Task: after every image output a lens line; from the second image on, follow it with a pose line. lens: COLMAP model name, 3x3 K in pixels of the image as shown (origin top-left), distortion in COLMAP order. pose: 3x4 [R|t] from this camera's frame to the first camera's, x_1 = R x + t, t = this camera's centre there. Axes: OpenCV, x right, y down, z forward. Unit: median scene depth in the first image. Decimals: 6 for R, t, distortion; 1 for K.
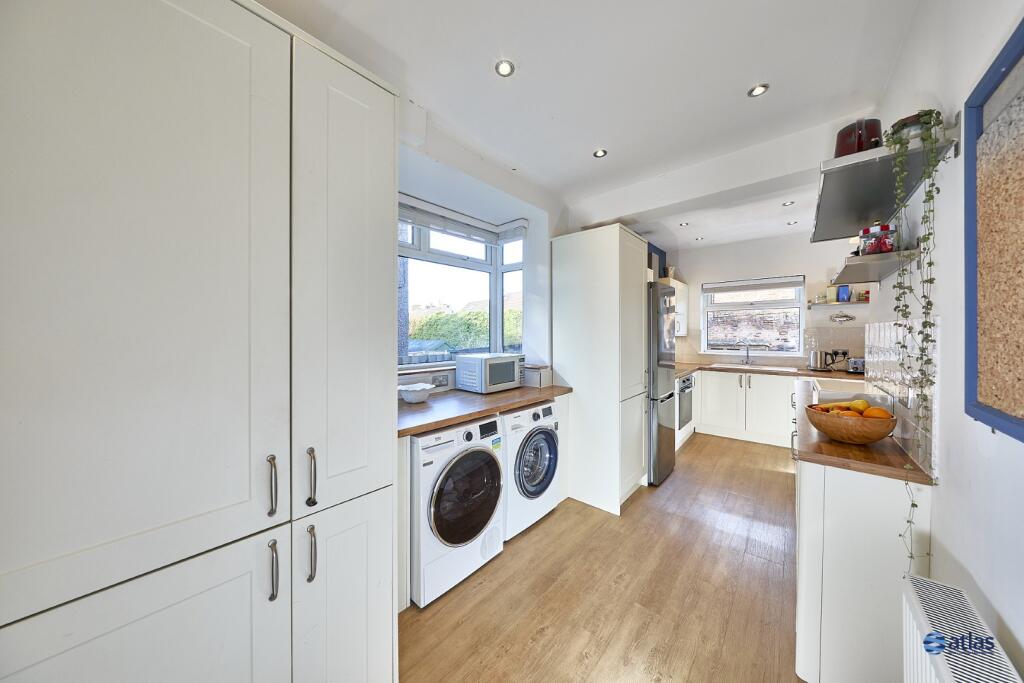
lens RADIAL K [[317.8, 0, 512.3], [0, 317.8, 335.3], [0, 0, 1]] dist [-0.000425, -0.000045]
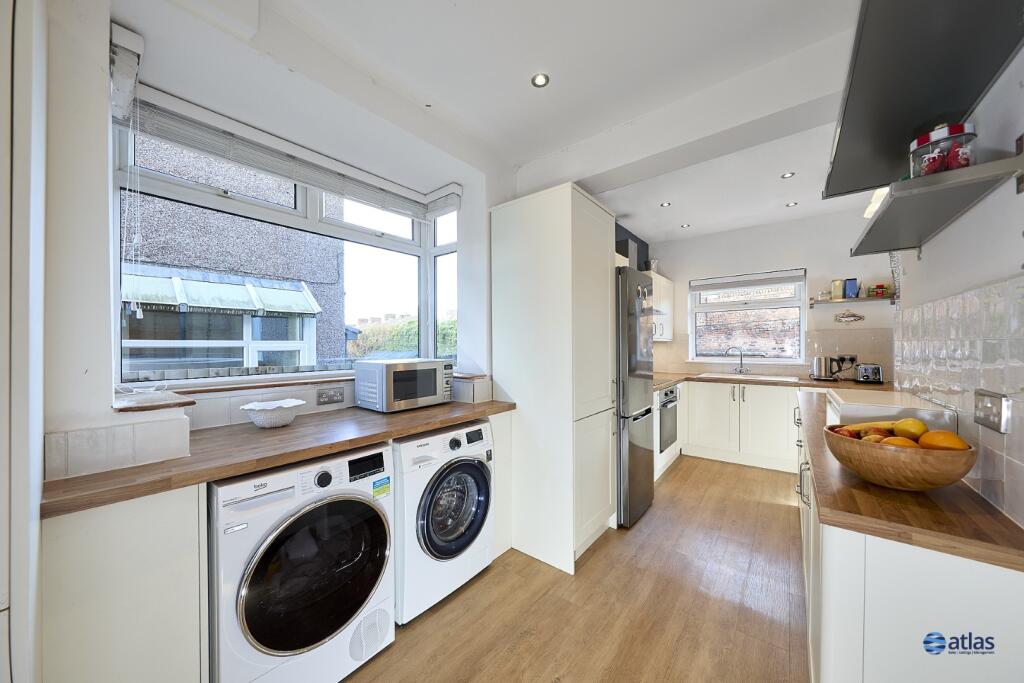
lens RADIAL K [[341.3, 0, 512.3], [0, 341.3, 346.0], [0, 0, 1]] dist [-0.000551, -0.000088]
pose [[0.999081, -0.002676, 0.042780, 0.143684], [0.002840, 0.999989, -0.003778, 0.031255], [-0.042769, 0.003896, 0.999077, 0.183709]]
